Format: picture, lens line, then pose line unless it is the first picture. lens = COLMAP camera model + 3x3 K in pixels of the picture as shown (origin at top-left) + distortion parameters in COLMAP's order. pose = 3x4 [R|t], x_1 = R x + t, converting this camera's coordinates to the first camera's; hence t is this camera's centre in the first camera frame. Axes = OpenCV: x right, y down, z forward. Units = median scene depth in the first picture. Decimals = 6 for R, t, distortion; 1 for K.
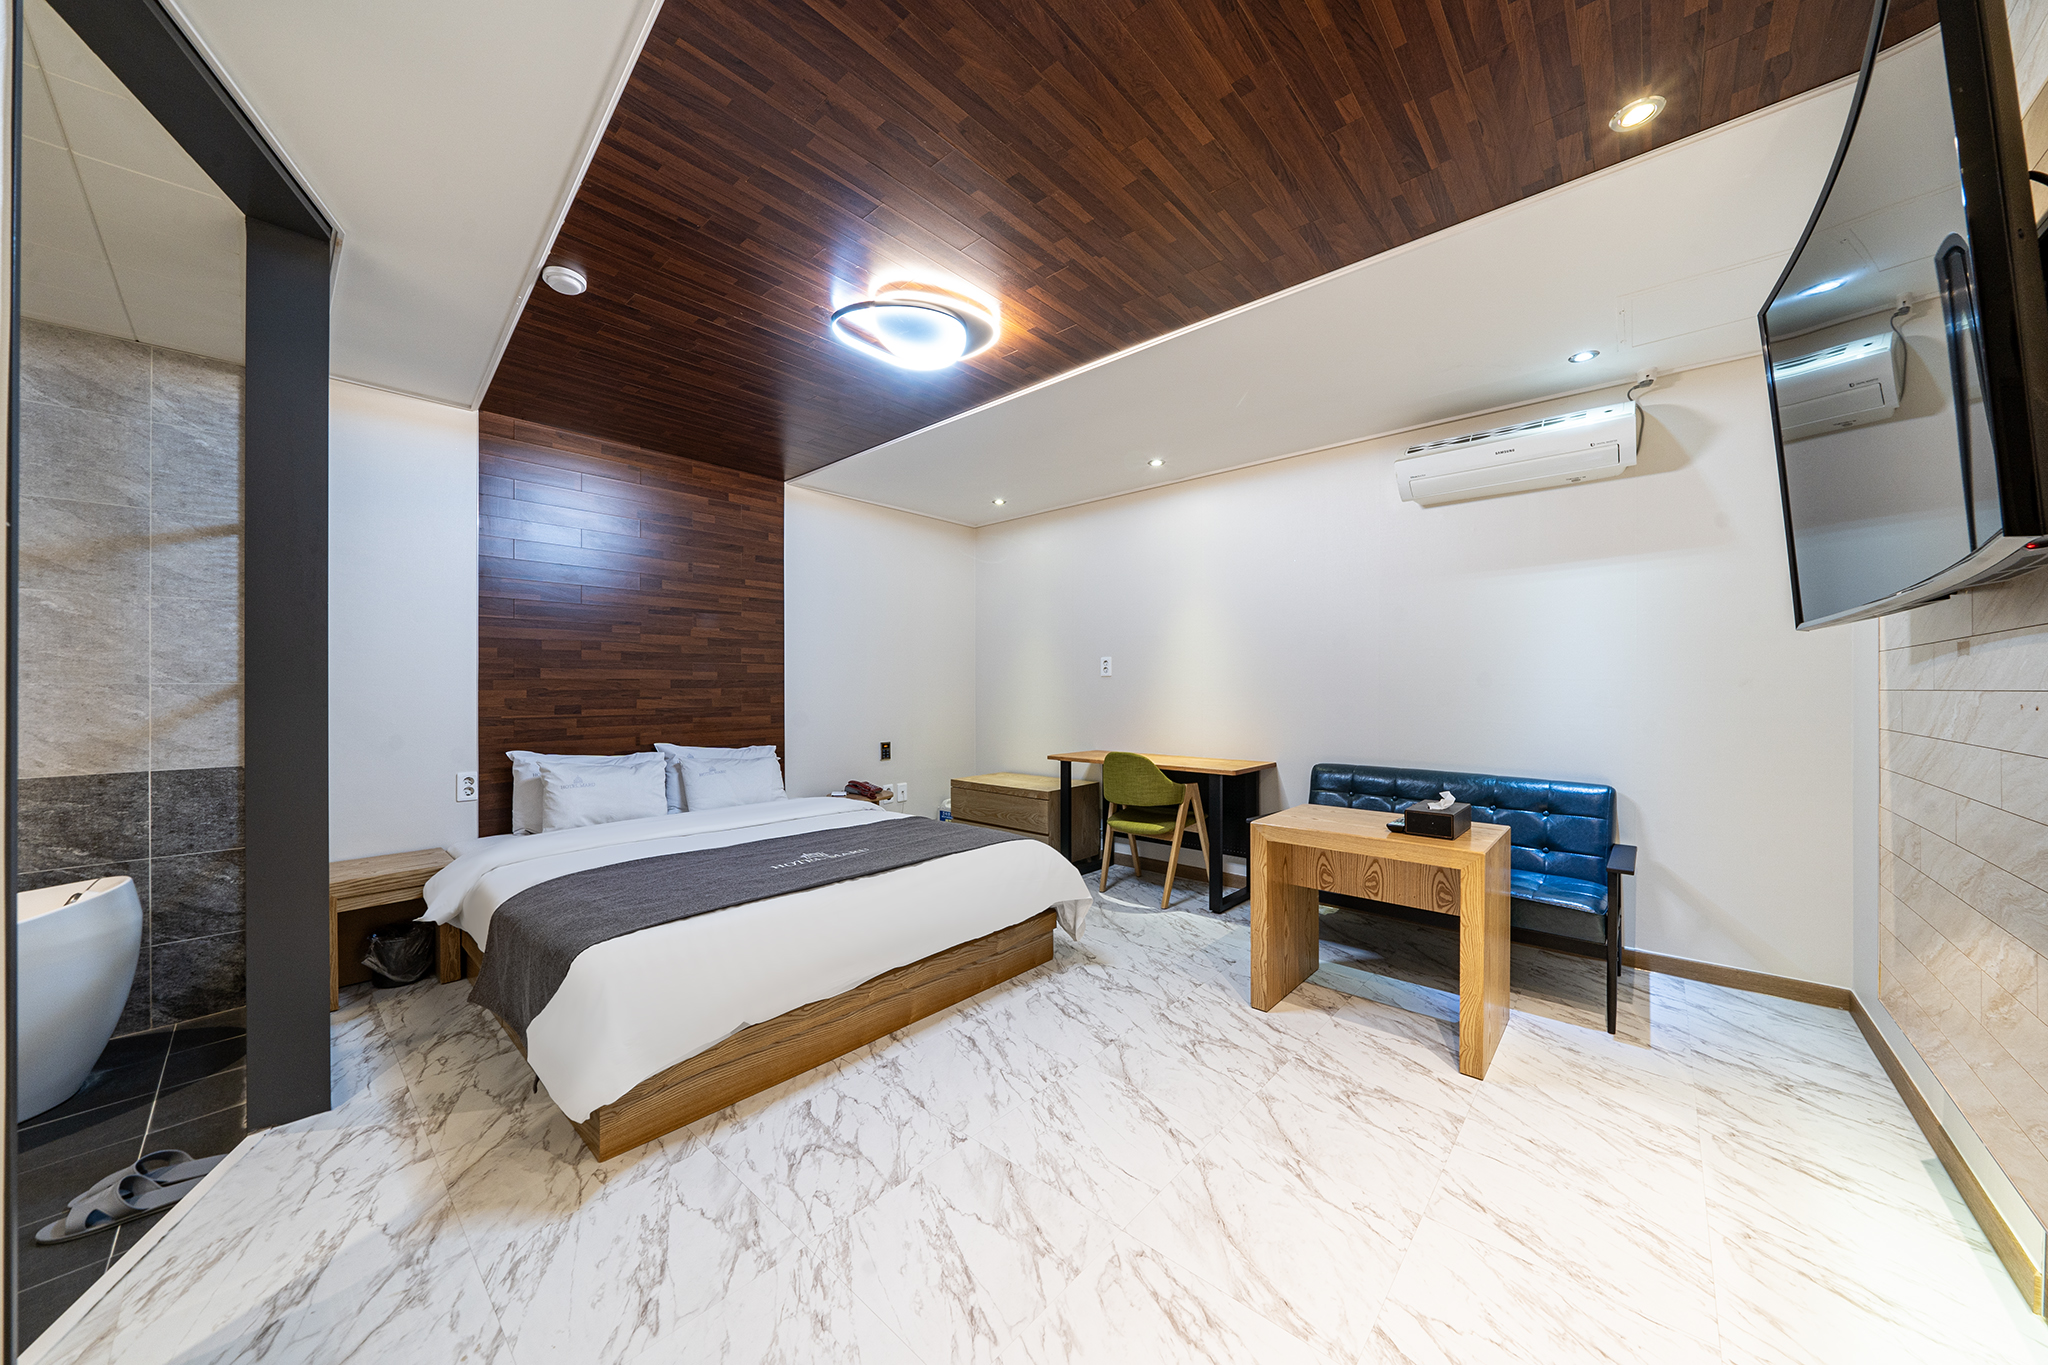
lens RADIAL K [[696.7, 0, 1034.9], [0, 696.7, 687.9], [0, 0, 1]] dist [-0.007637, 0.001057]
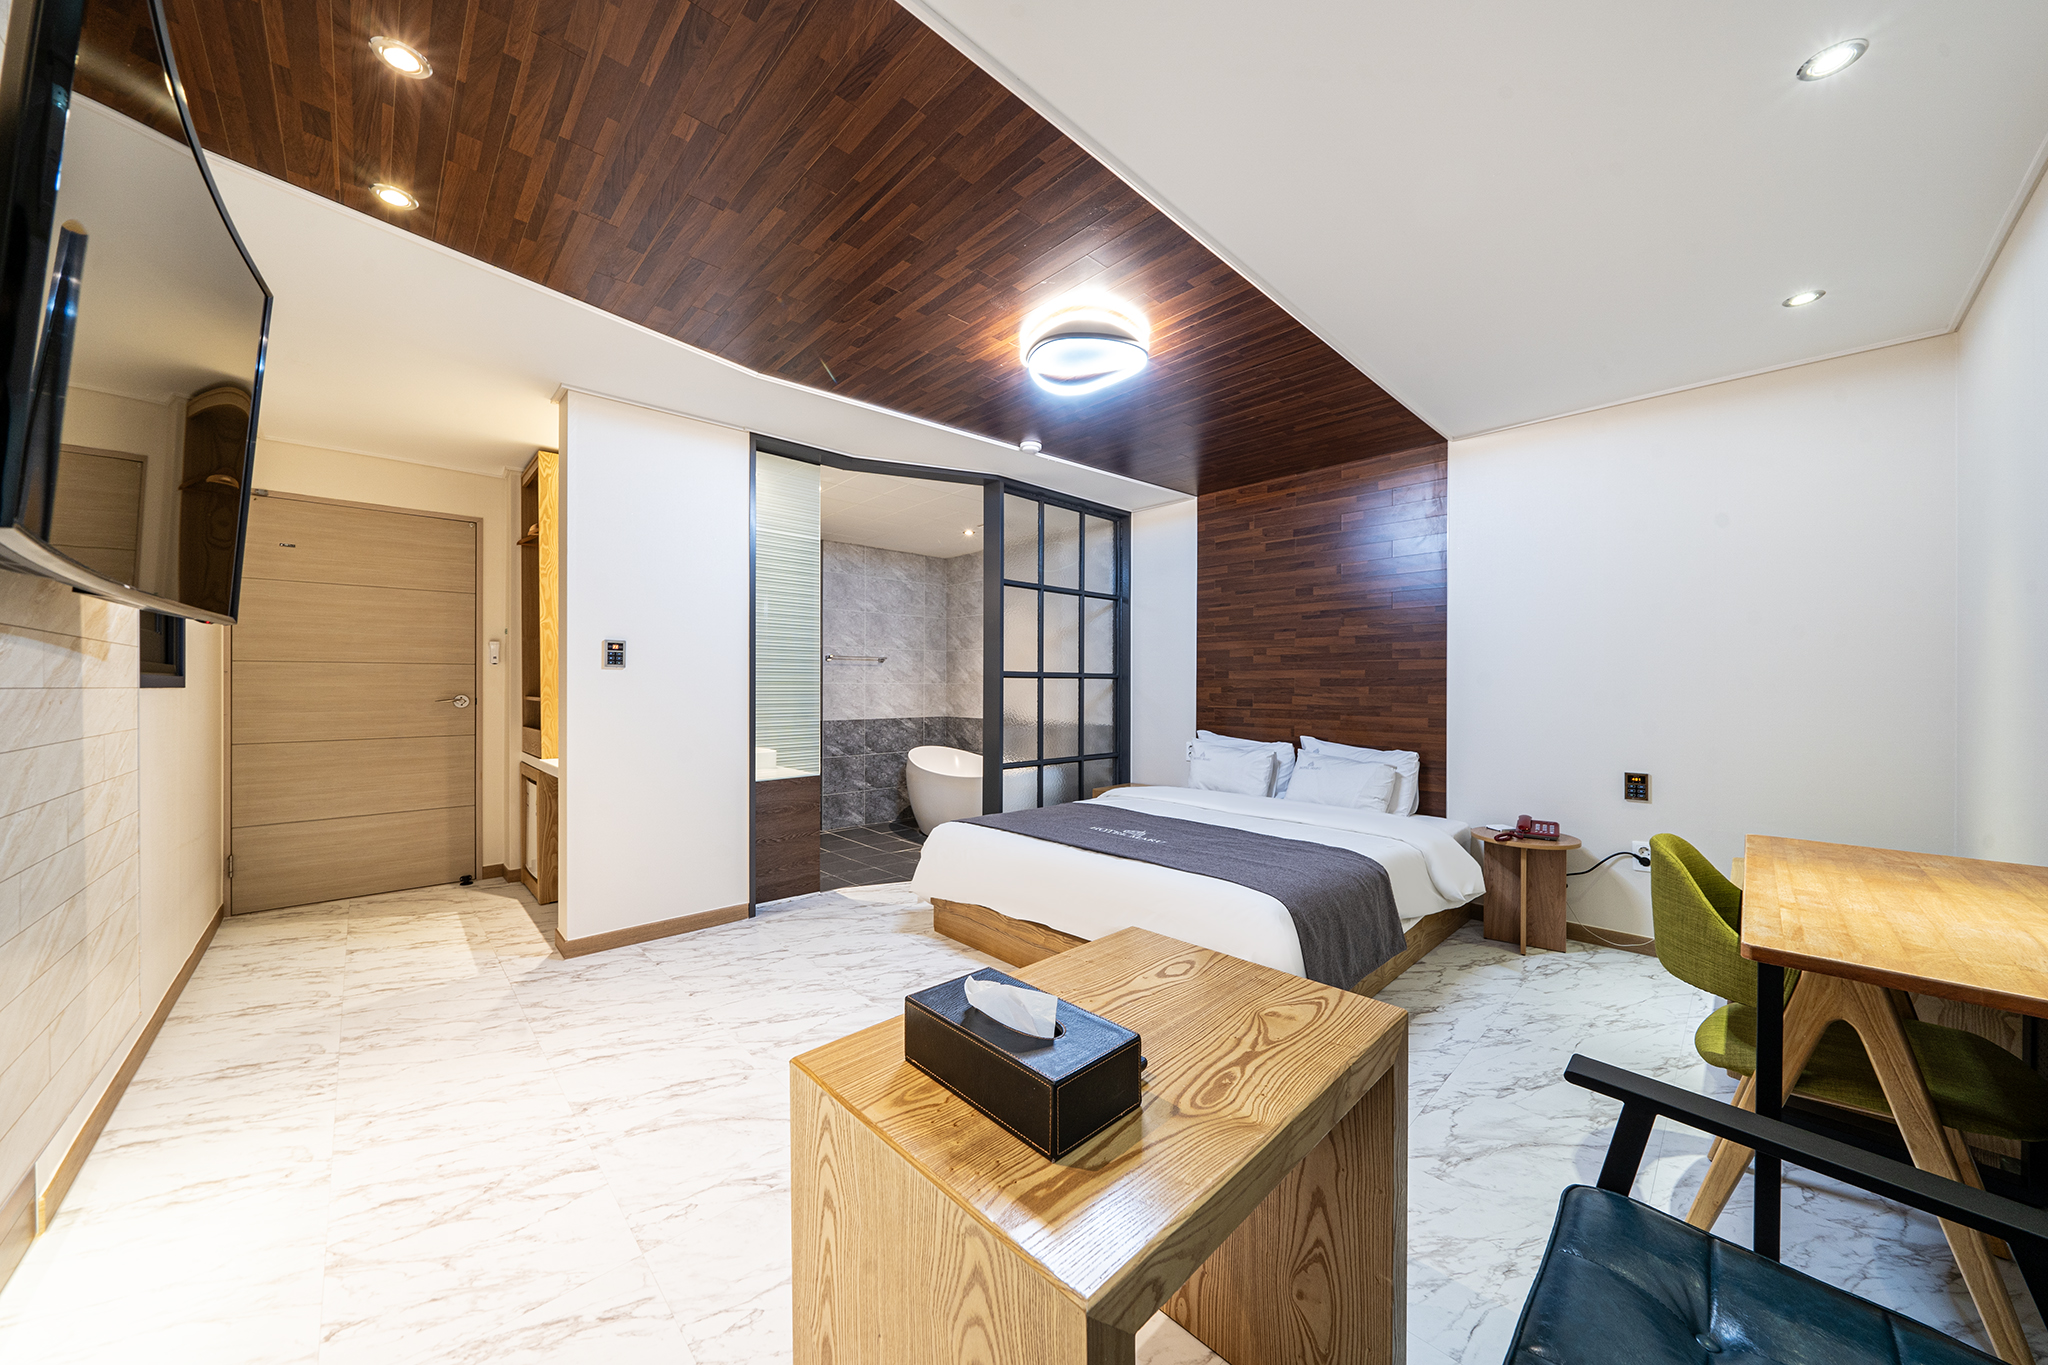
lens RADIAL K [[696.4, 0, 1032.3], [0, 696.4, 686.6], [0, 0, 1]] dist [-0.006684, 0.000119]
pose [[-0.076155, 0.002281, -0.997093, 0.629646], [-0.002184, 0.999995, 0.002454, -0.000984], [0.997094, 0.002364, -0.076150, 0.693622]]
